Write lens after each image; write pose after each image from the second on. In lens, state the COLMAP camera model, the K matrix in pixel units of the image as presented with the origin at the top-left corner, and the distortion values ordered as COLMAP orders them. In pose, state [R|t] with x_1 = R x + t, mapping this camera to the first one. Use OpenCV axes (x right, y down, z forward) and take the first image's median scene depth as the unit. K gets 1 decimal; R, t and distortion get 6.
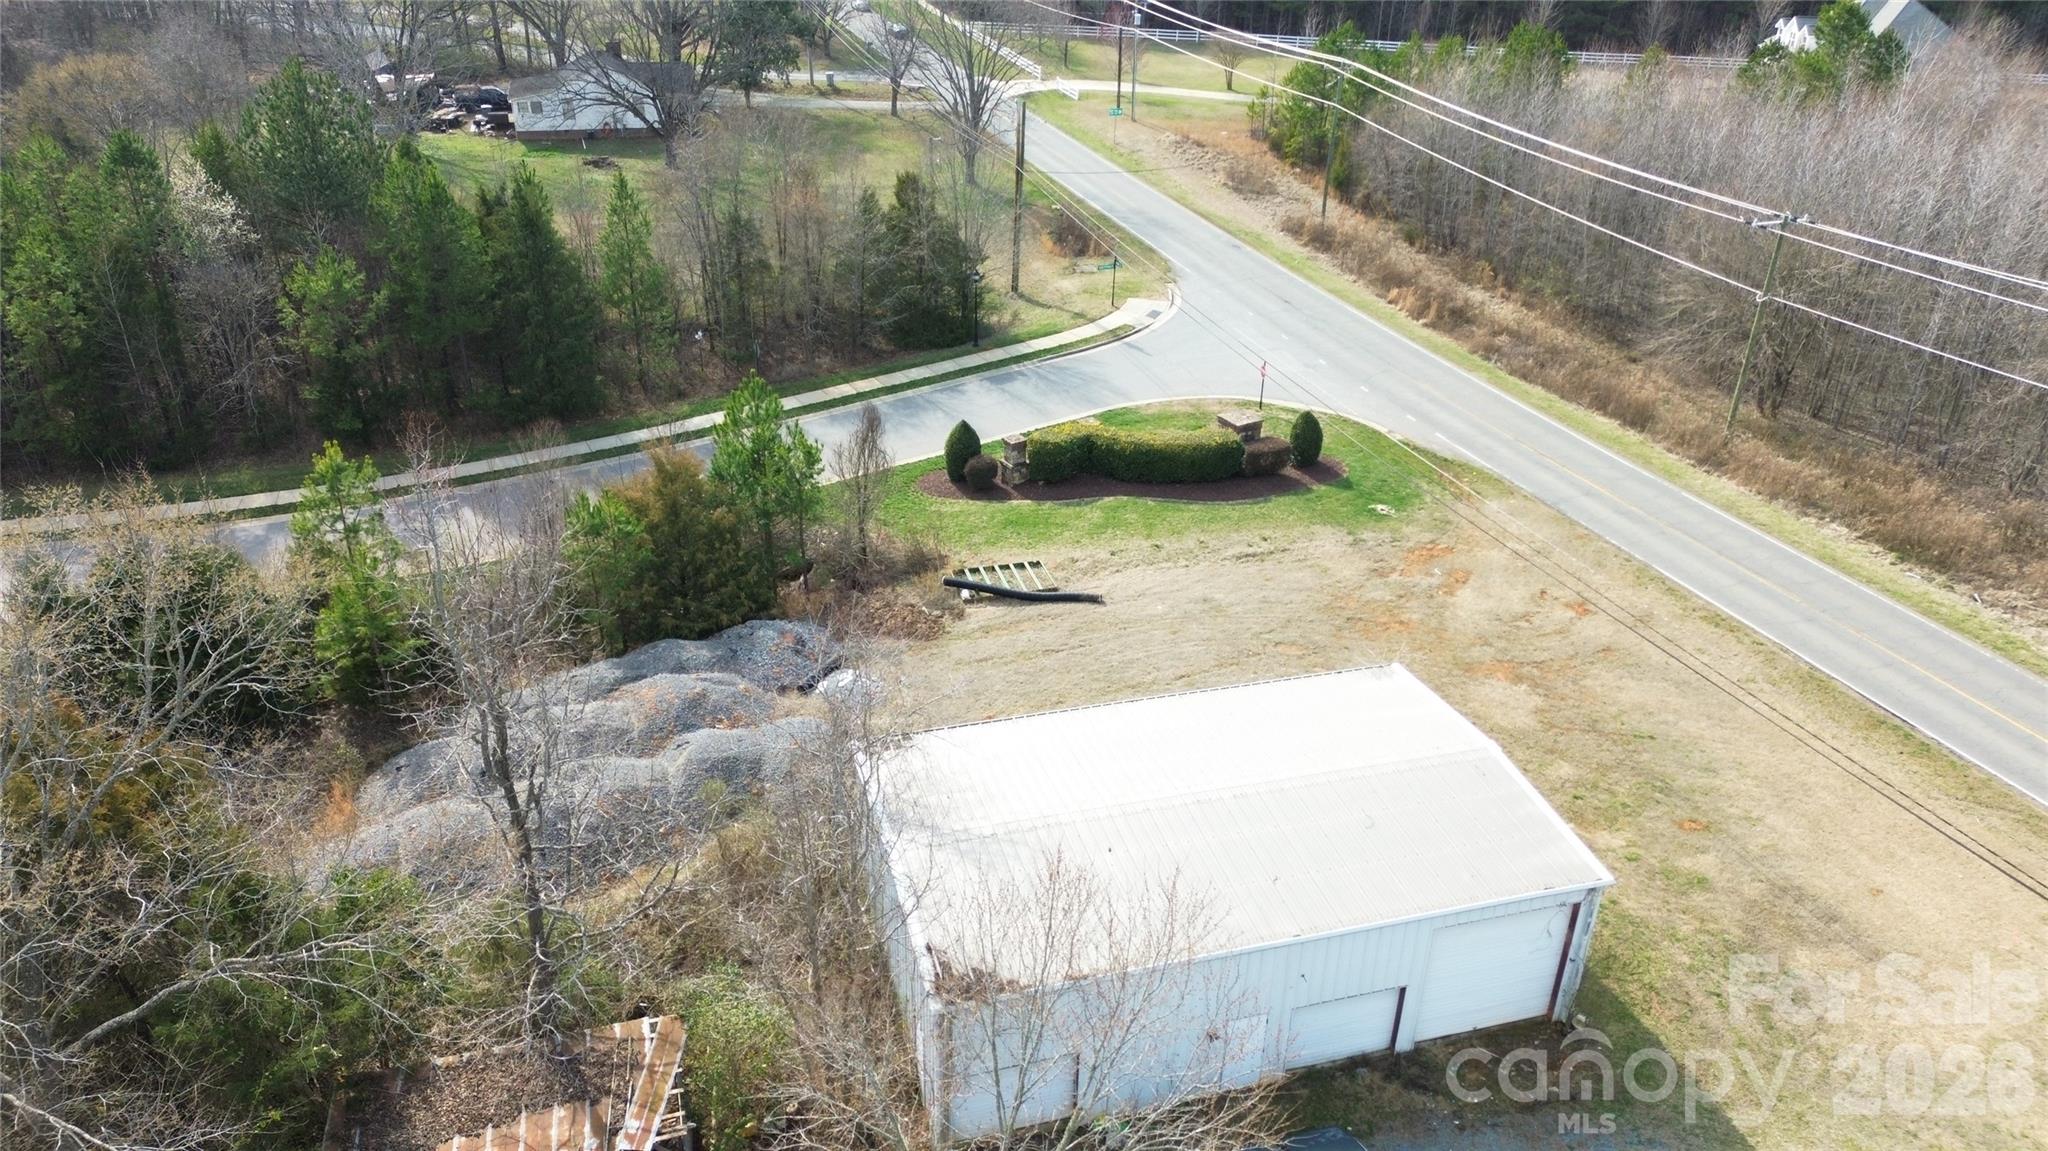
lens RADIAL K [[1434.8, 0, 1015.3], [0, 1434.8, 590.9], [0, 0, 1]] dist [0.069932, -0.059251]
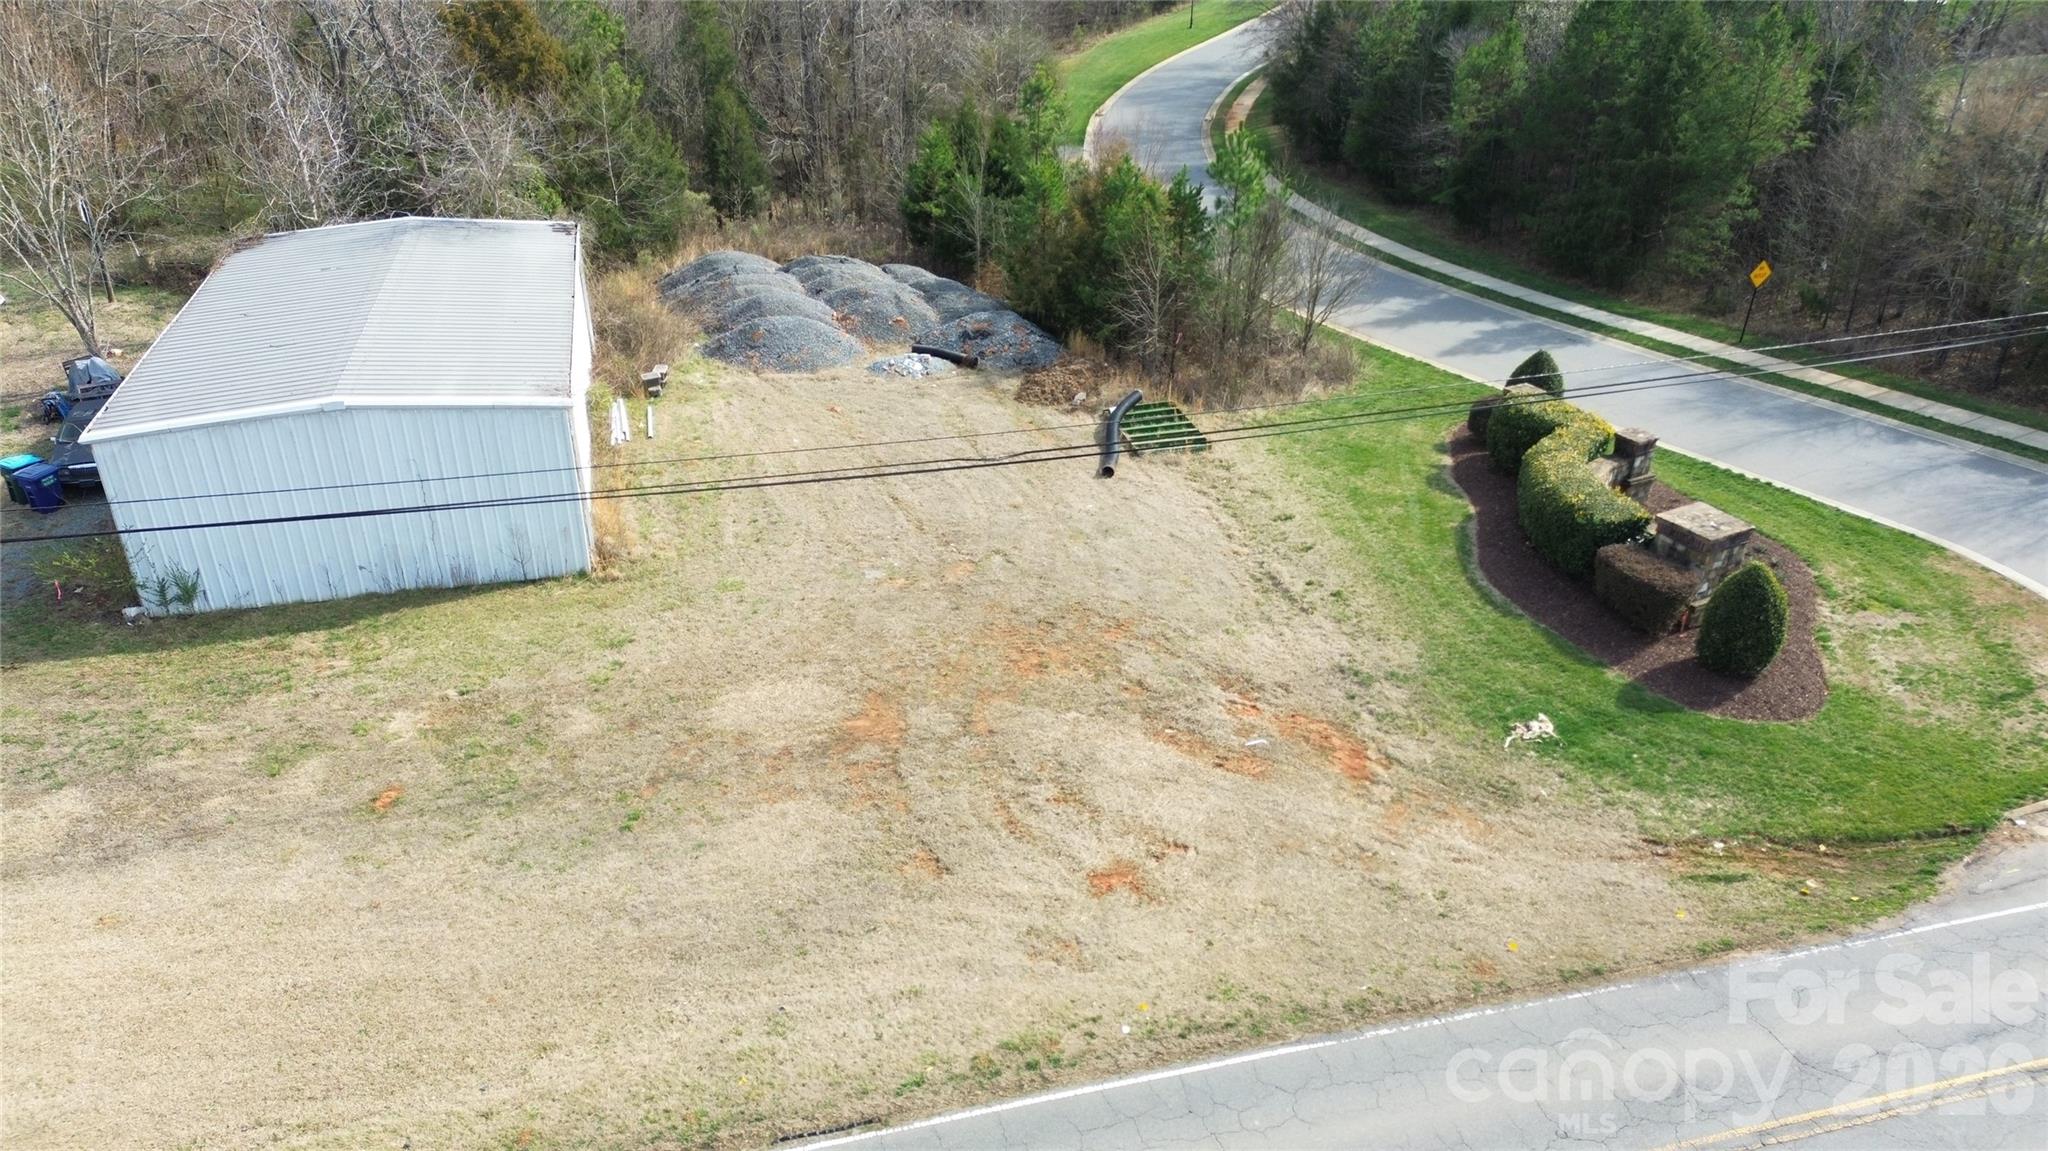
lens RADIAL K [[1434.8, 0, 1021.3], [0, 1434.8, 582.3], [0, 0, 1]] dist [0.069932, -0.059251]
pose [[-0.018859, 0.465675, -0.884755, 0.585441], [-0.477733, 0.773162, 0.417123, -0.189146], [0.878303, 0.430543, 0.207887, 0.634398]]
